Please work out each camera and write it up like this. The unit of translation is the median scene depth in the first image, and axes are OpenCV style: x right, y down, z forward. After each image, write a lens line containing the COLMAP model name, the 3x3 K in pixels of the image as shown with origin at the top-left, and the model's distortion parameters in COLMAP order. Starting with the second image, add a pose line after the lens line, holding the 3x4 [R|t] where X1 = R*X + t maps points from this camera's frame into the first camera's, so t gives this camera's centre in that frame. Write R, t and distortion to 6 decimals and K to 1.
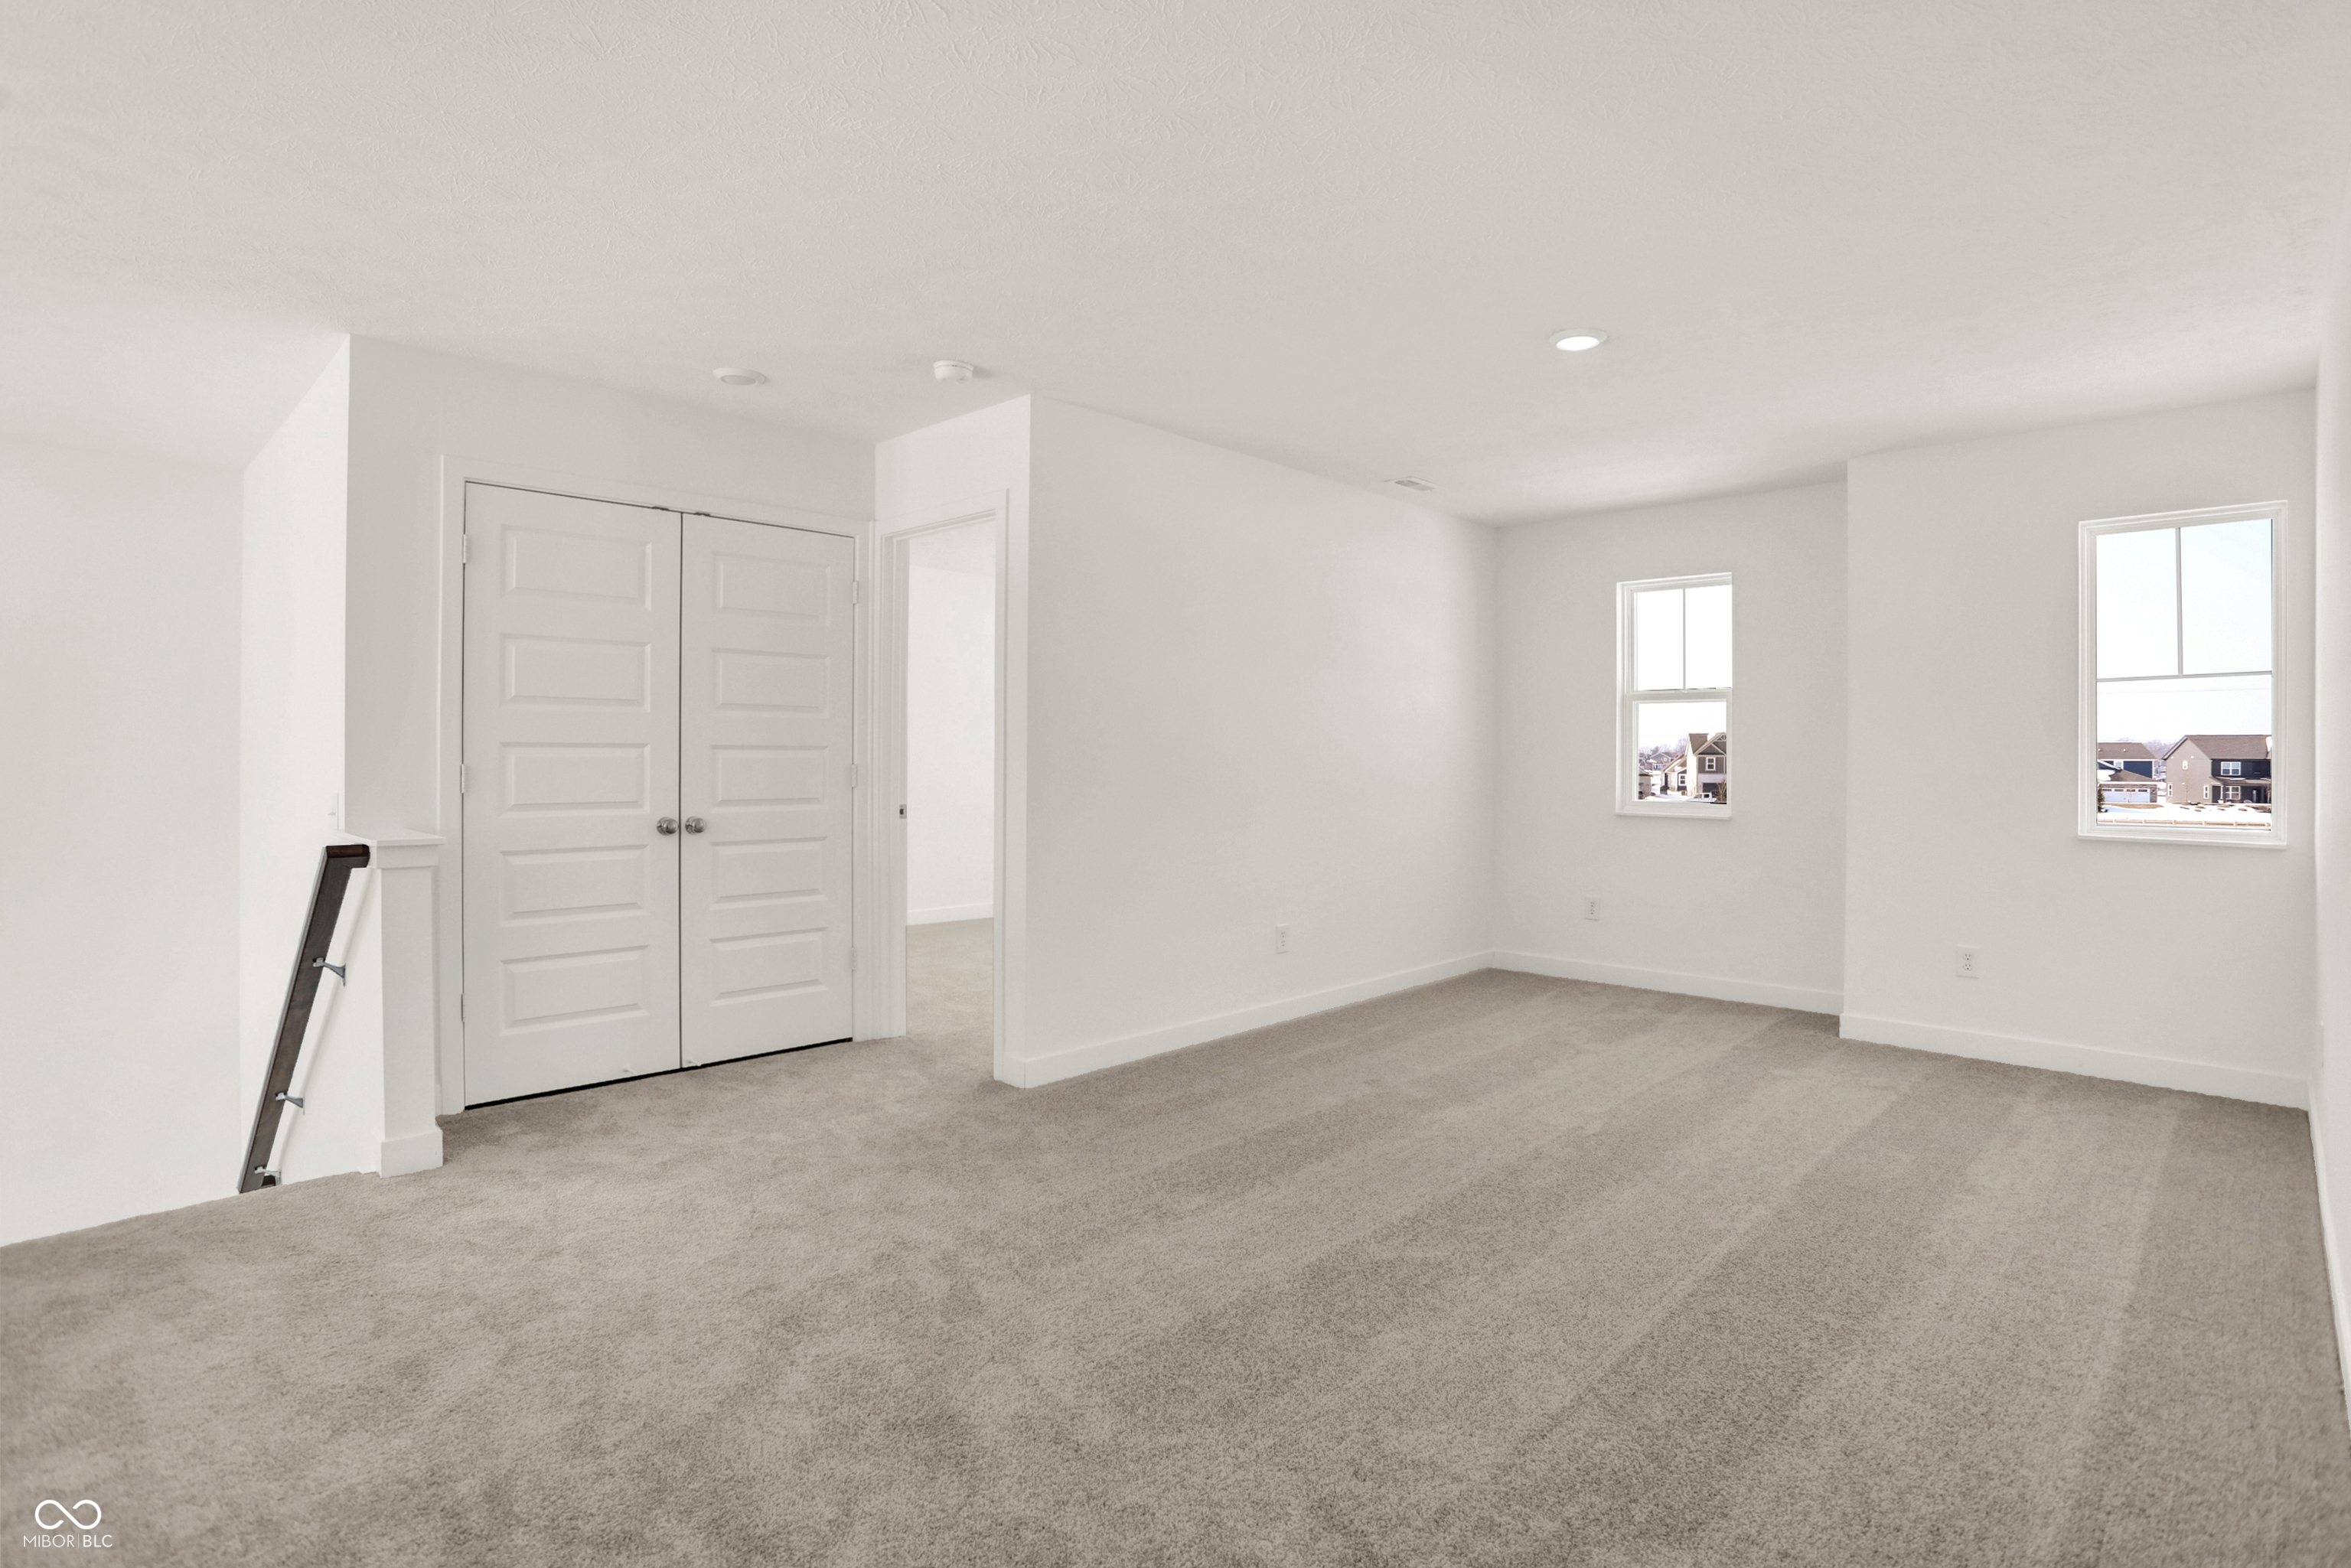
lens RADIAL K [[1170.3, 0, 1179.0], [0, 1170.3, 770.1], [0, 0, 1]] dist [-0.073586, 0.032312]
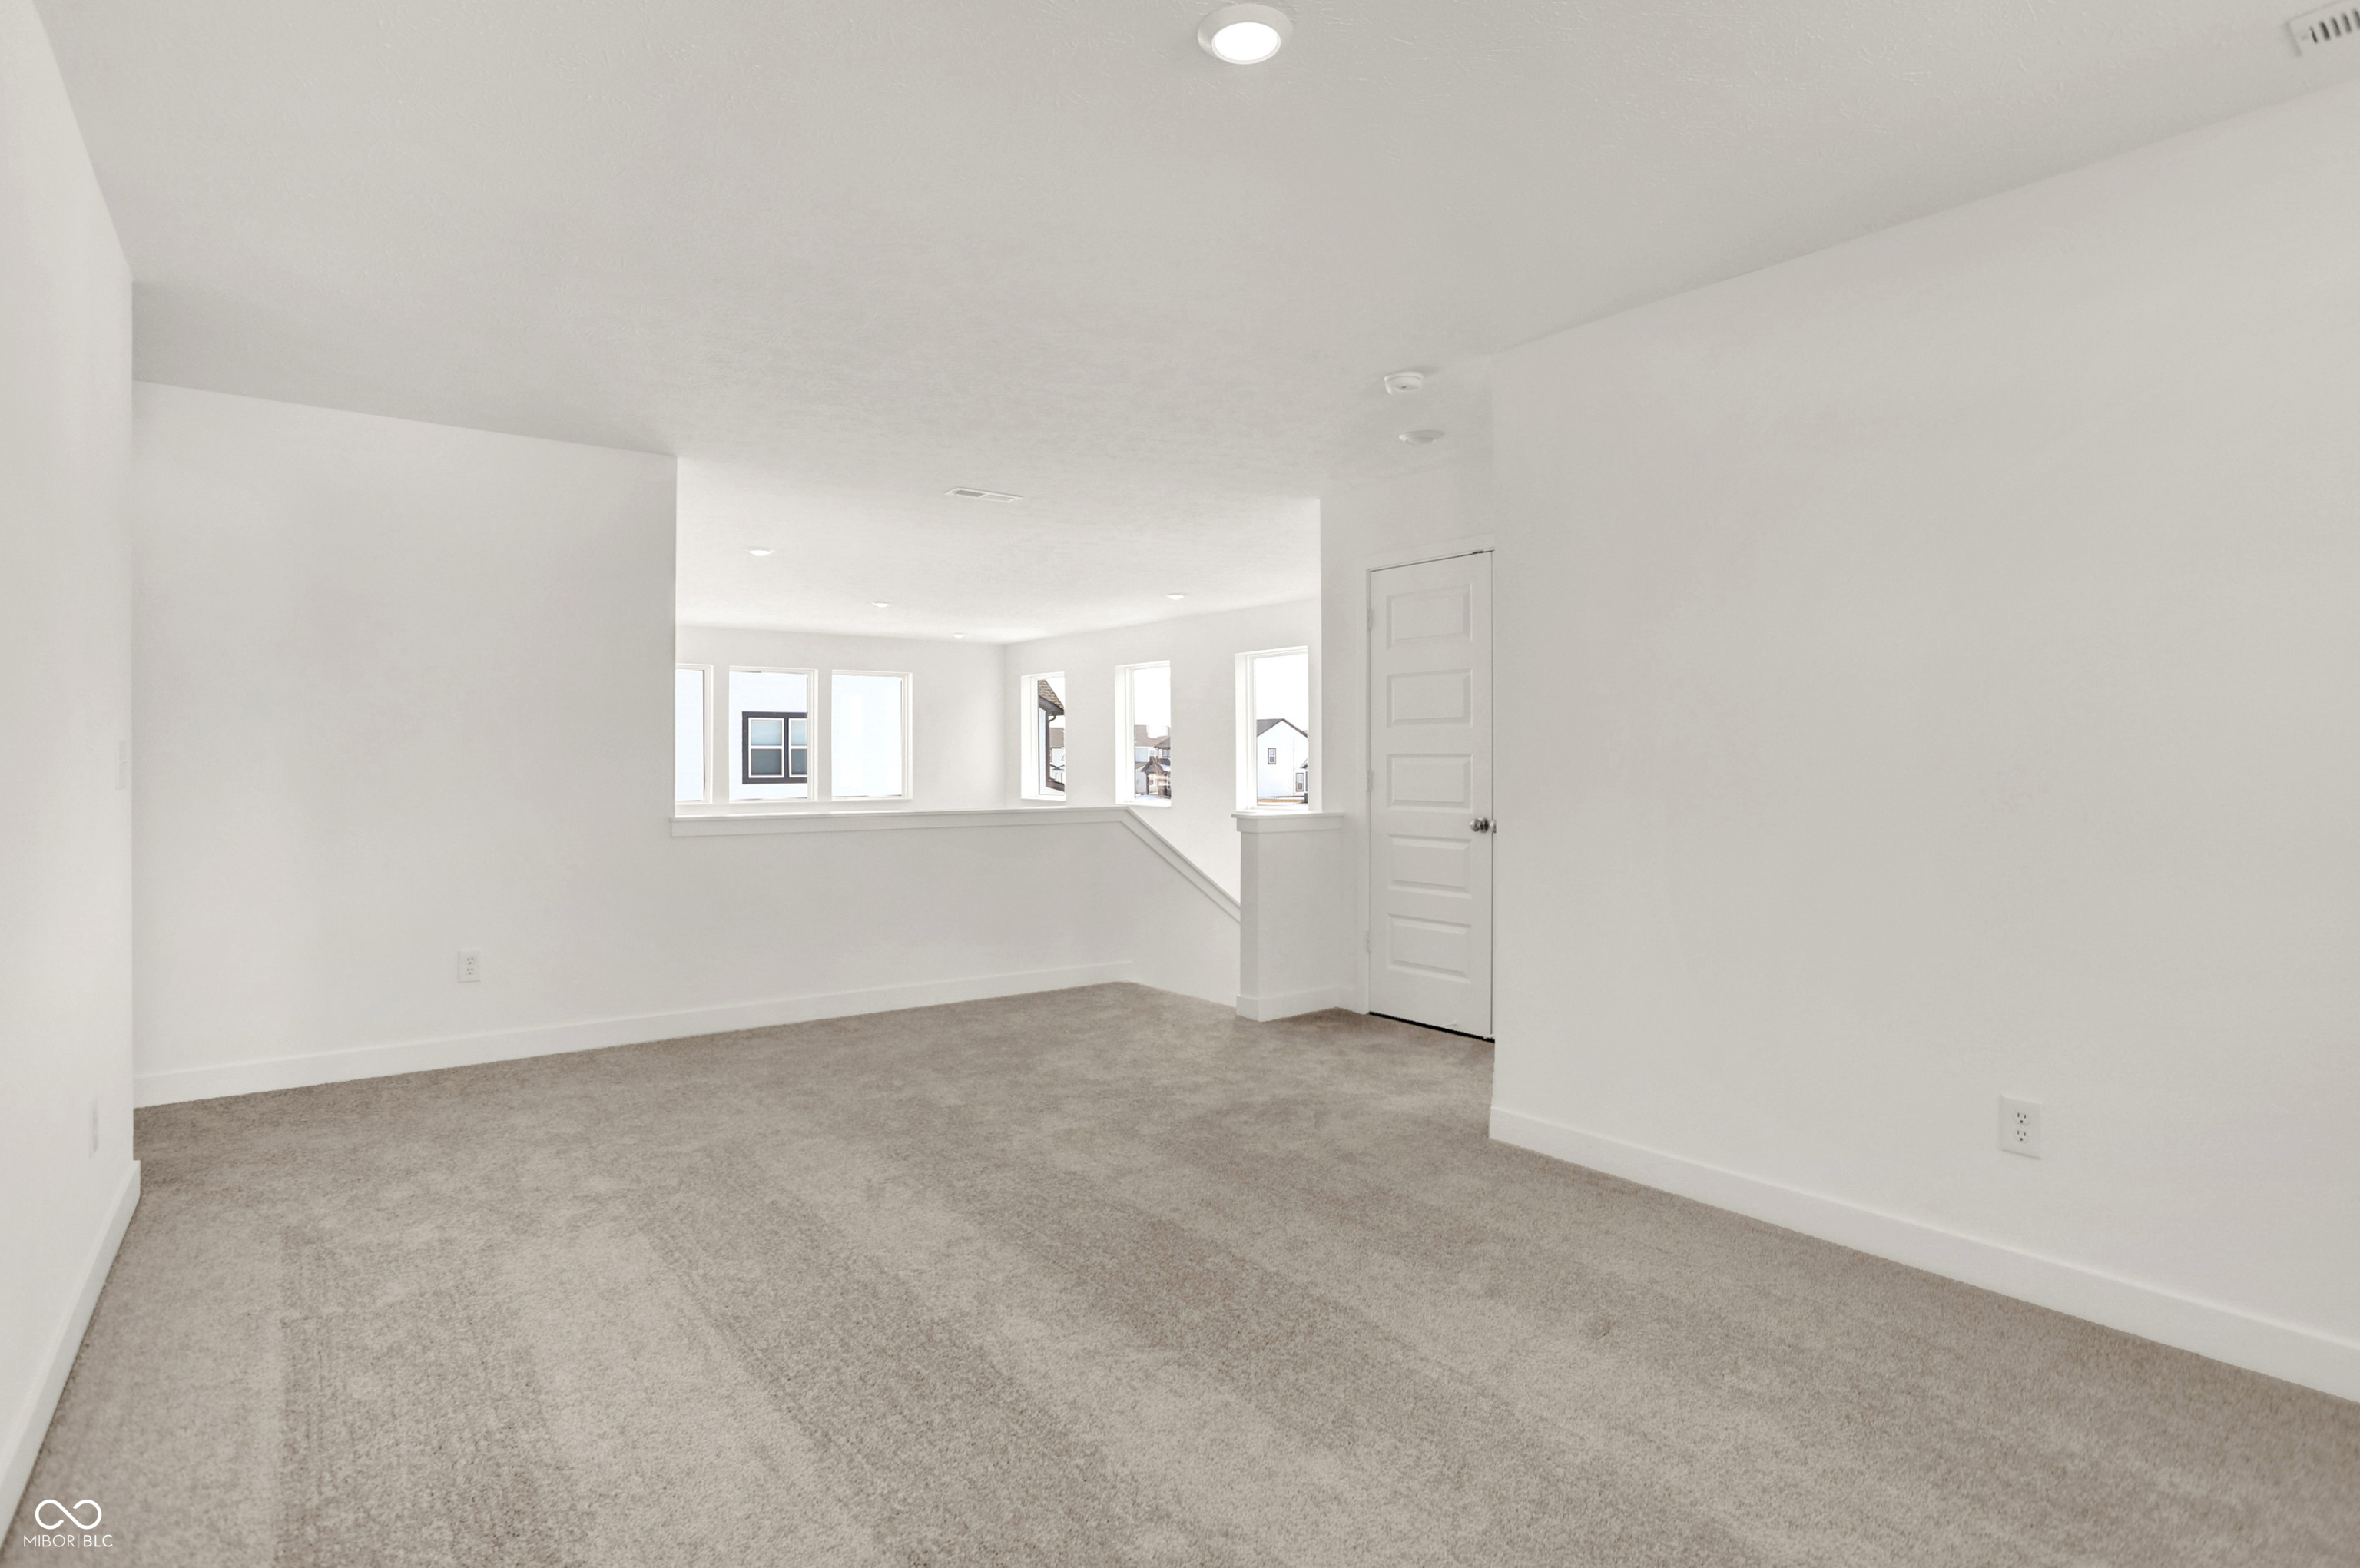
lens RADIAL K [[1174.8, 0, 1183.5], [0, 1174.8, 770.1], [0, 0, 1]] dist [-0.073586, 0.032312]
pose [[-0.150125, 0.001828, -0.988665, 0.815808], [-0.008313, 0.999961, 0.003112, -0.007611], [0.988632, 0.008686, -0.150104, 0.943726]]
